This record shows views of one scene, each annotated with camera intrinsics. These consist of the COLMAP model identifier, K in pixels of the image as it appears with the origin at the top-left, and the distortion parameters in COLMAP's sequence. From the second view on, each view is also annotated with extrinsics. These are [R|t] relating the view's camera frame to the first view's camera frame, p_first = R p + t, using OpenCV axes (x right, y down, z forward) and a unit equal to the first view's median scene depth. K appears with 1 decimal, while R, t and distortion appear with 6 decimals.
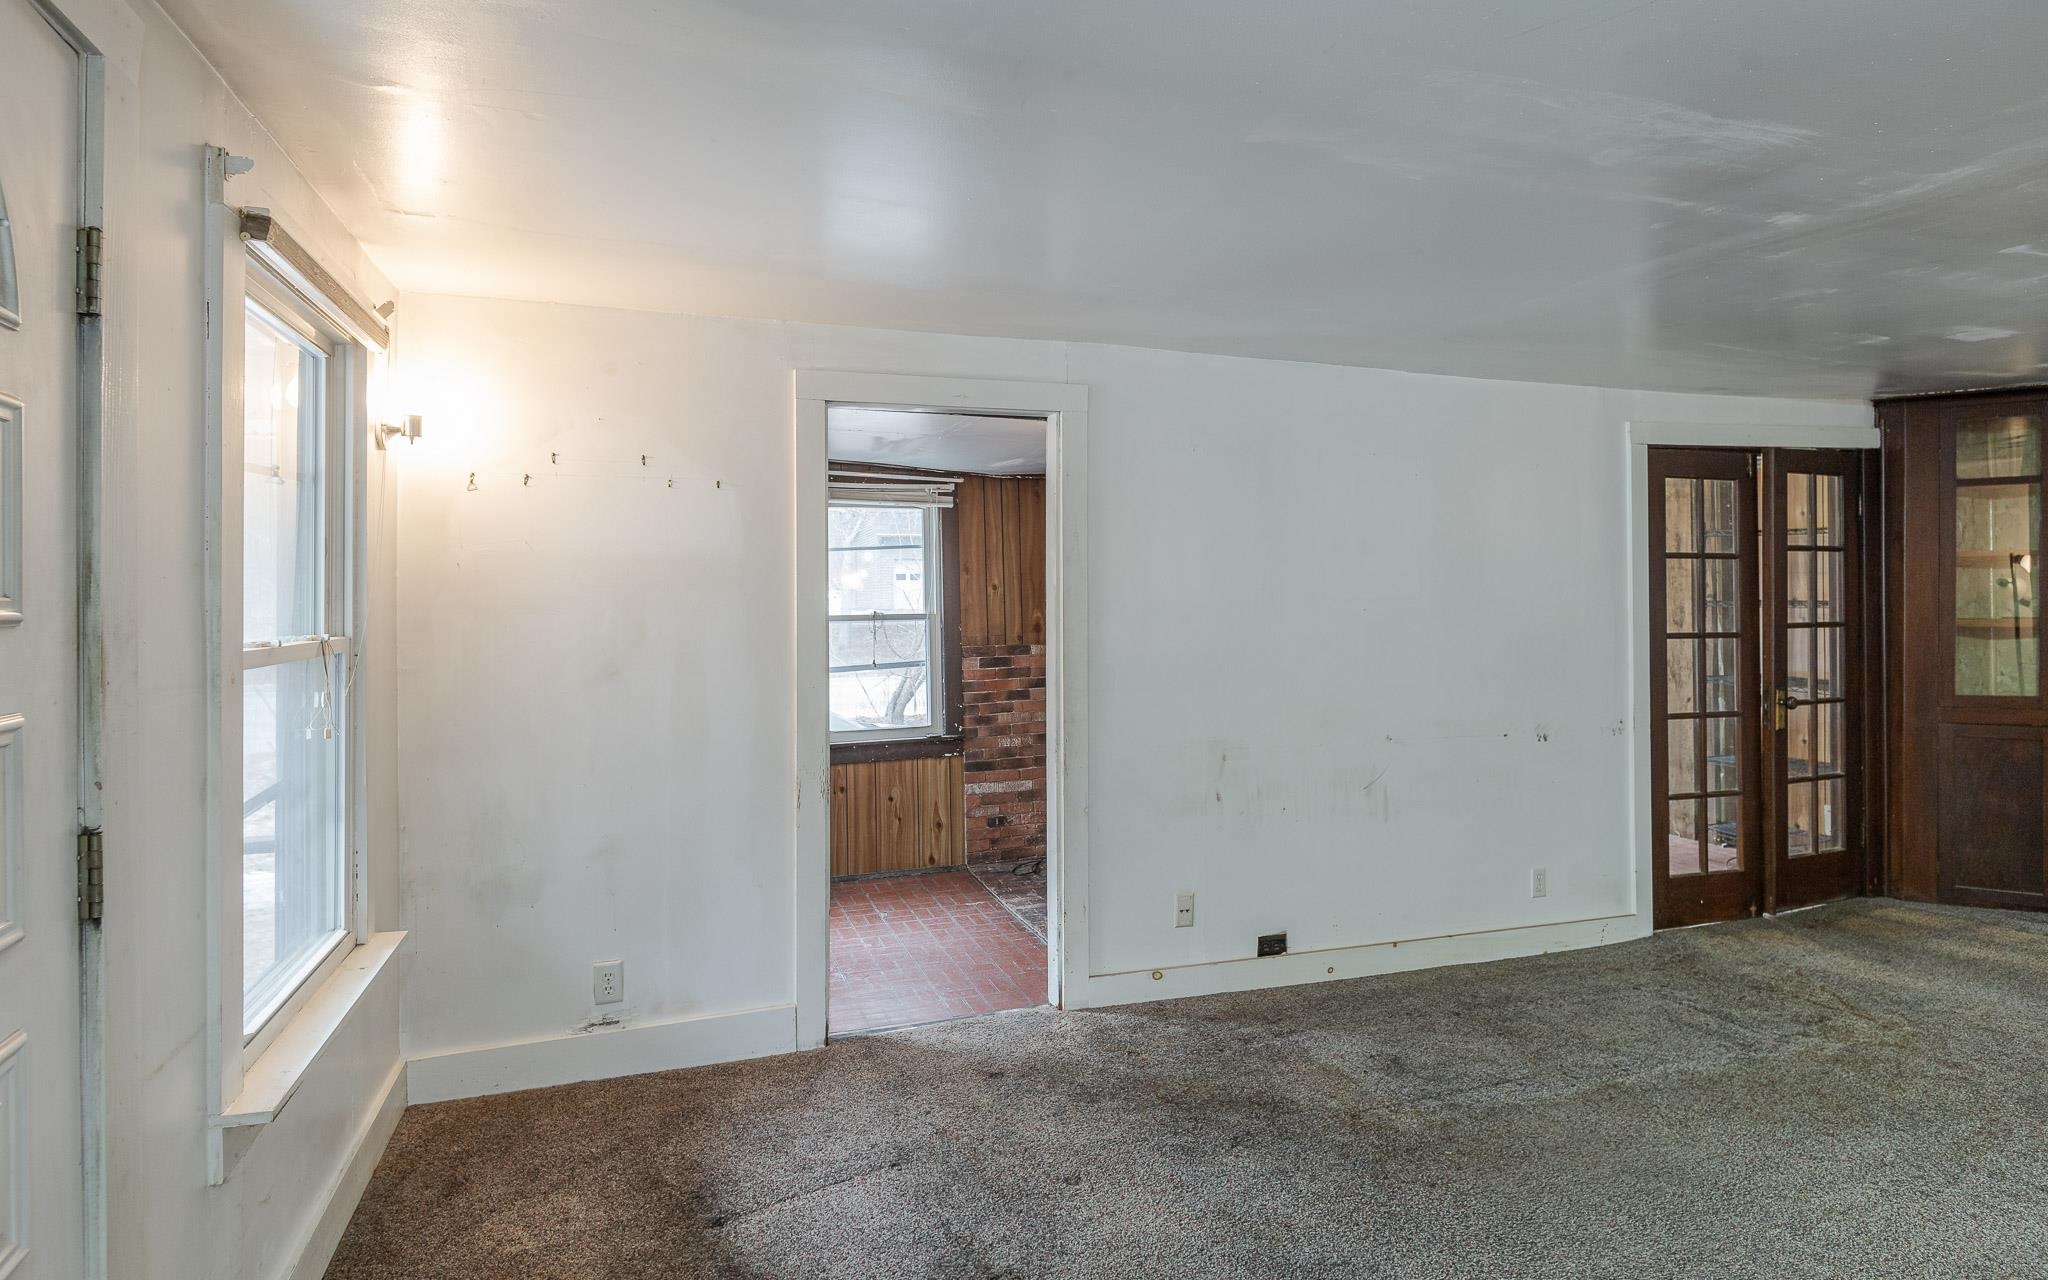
lens RADIAL K [[1089.6, 0, 1022.5], [0, 1089.6, 583.7], [0, 0, 1]] dist [-0.000246, -0.000469]
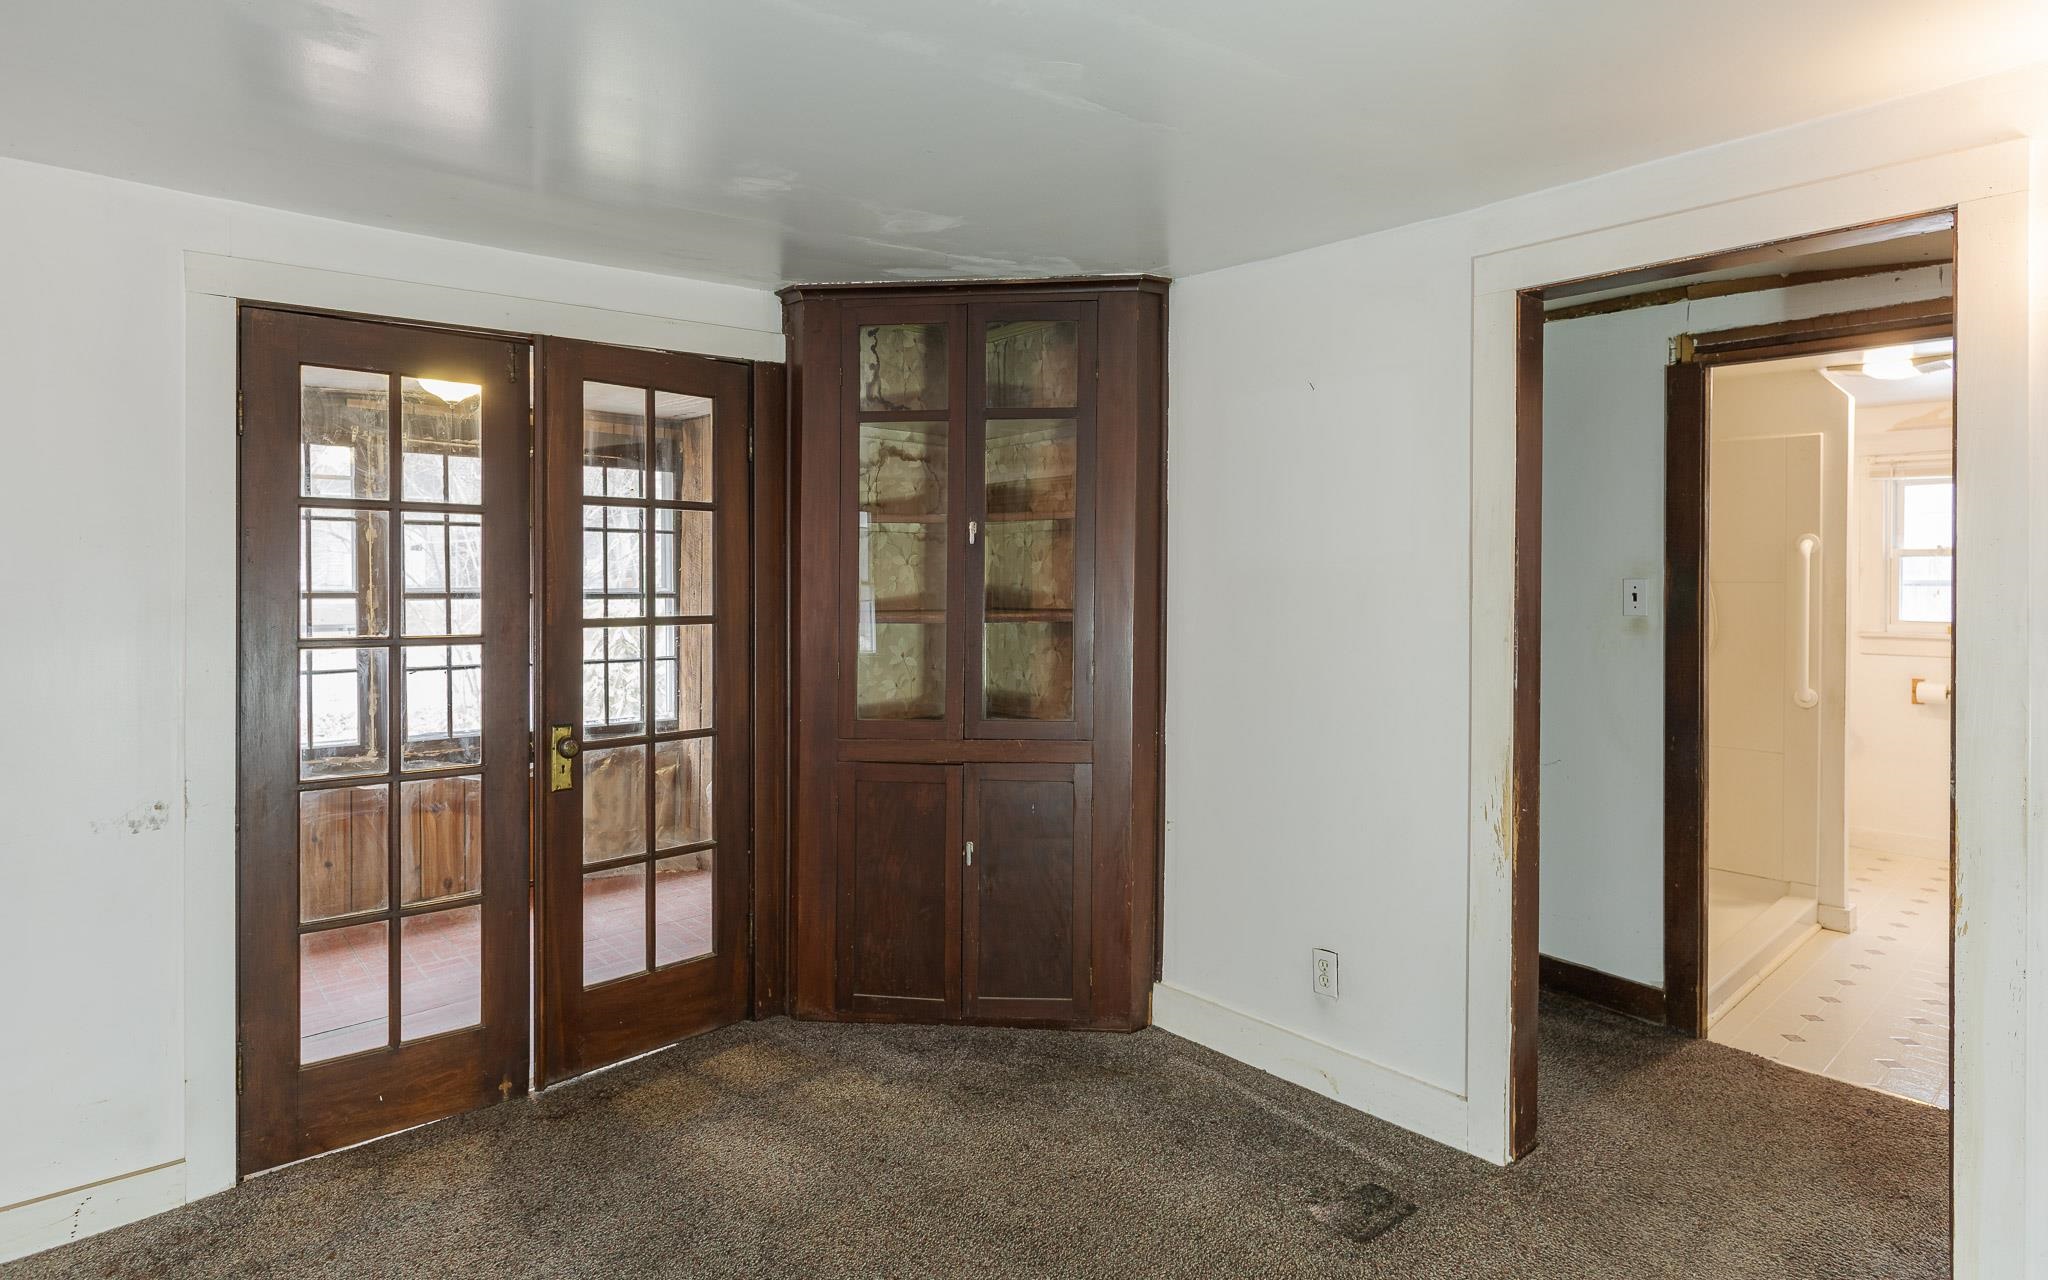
lens RADIAL K [[1051.0, 0, 1018.9], [0, 1051.0, 579.1], [0, 0, 1]] dist [-0.002395, -0.001088]
pose [[0.925378, 0.009770, 0.378919, 0.715019], [-0.013908, 0.999870, 0.008186, 0.004717], [-0.378790, -0.012845, 0.925394, 0.348337]]
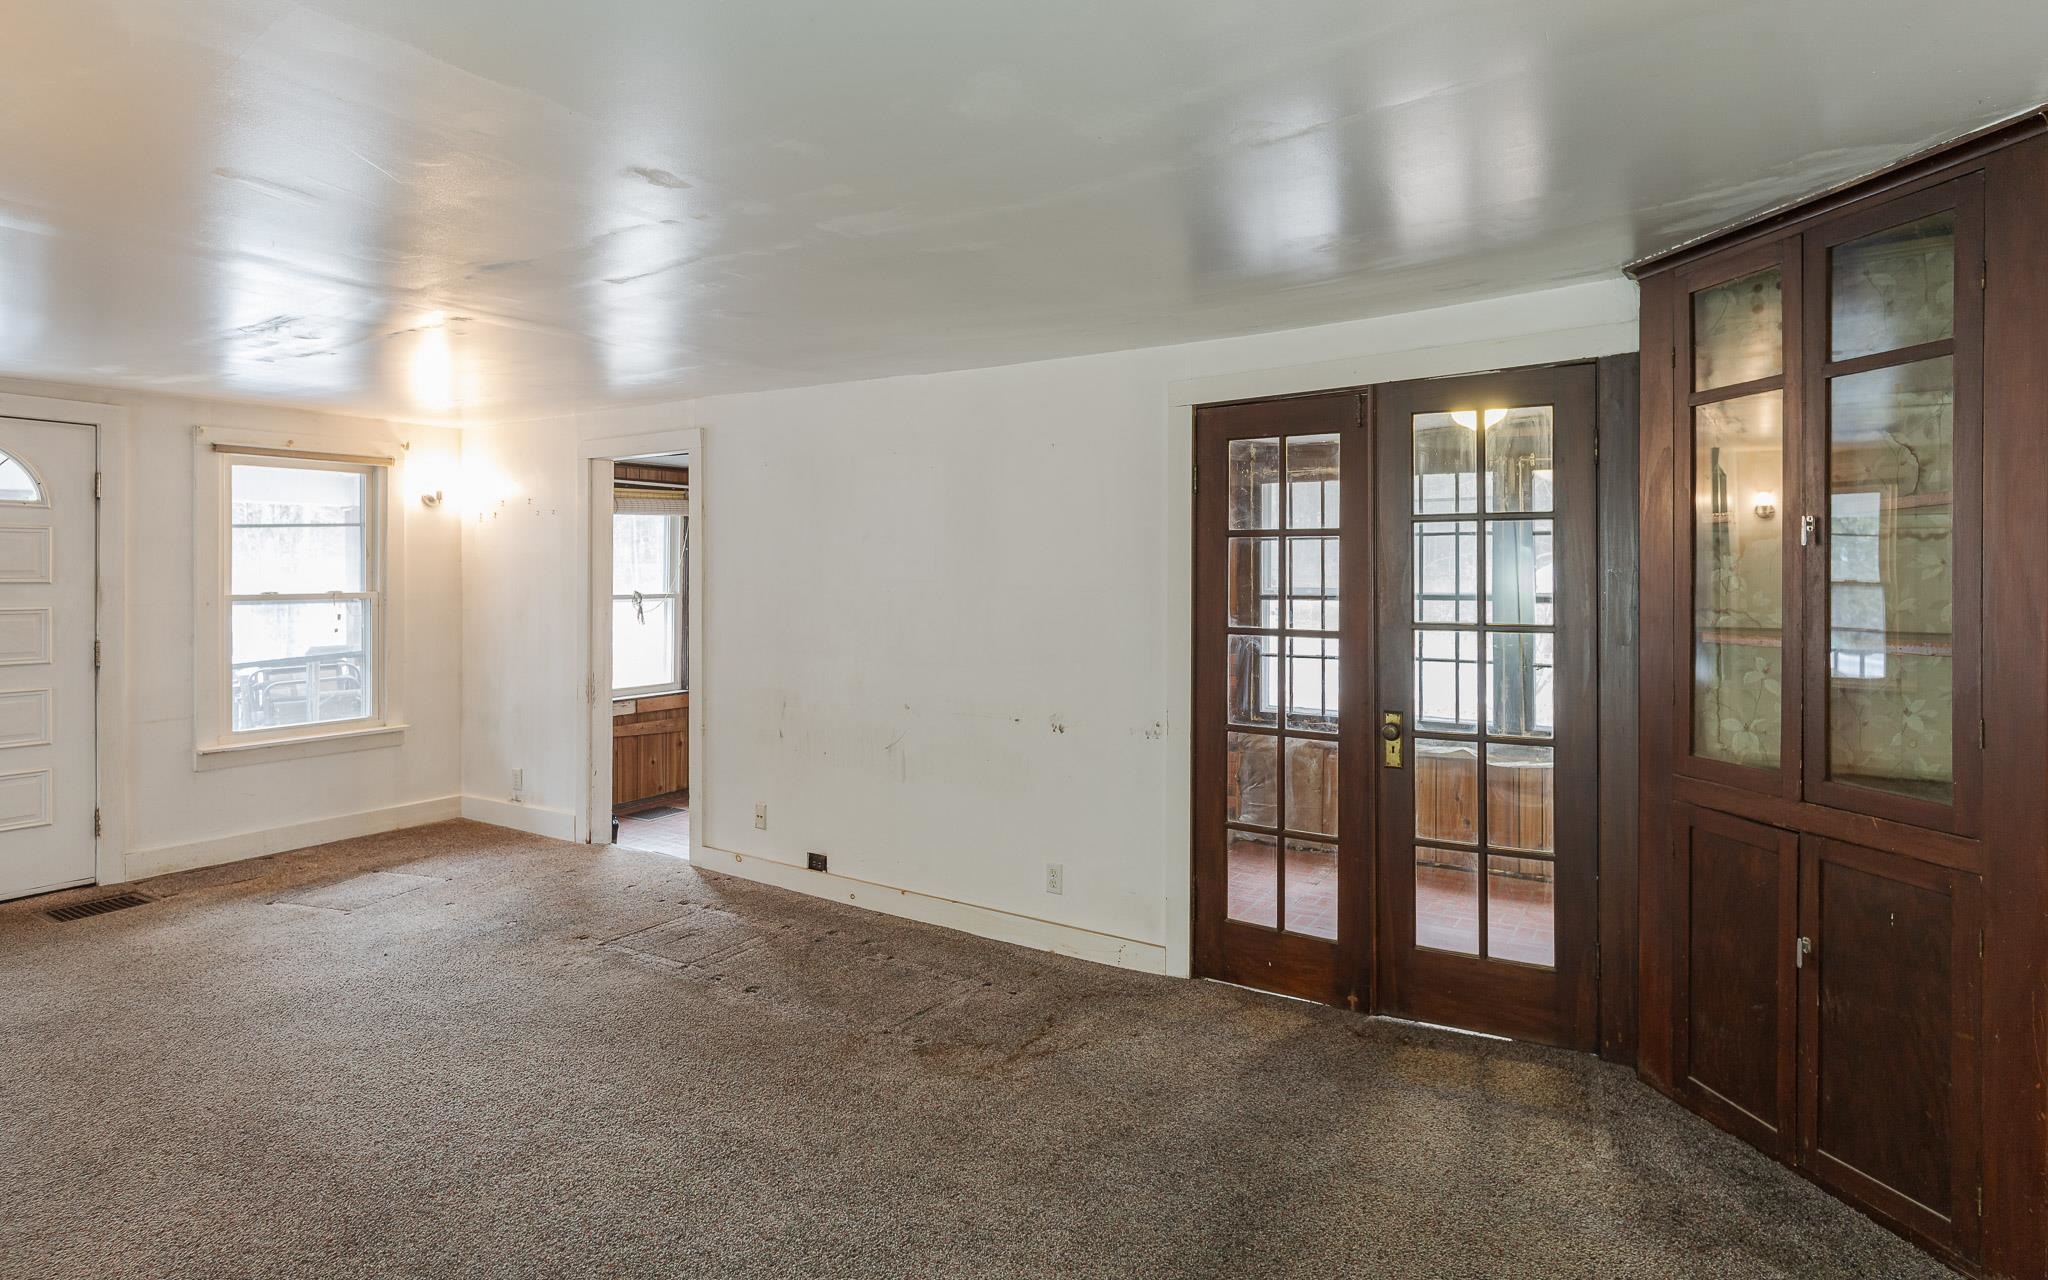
lens RADIAL K [[1082.9, 0, 1027.2], [0, 1082.9, 566.6], [0, 0, 1]] dist [-0.004078, -0.000525]
pose [[0.625661, 0.002530, -0.780091, 1.117523], [0.004156, 0.999970, 0.006576, -0.006652], [0.780084, -0.007356, 0.625632, 0.357987]]
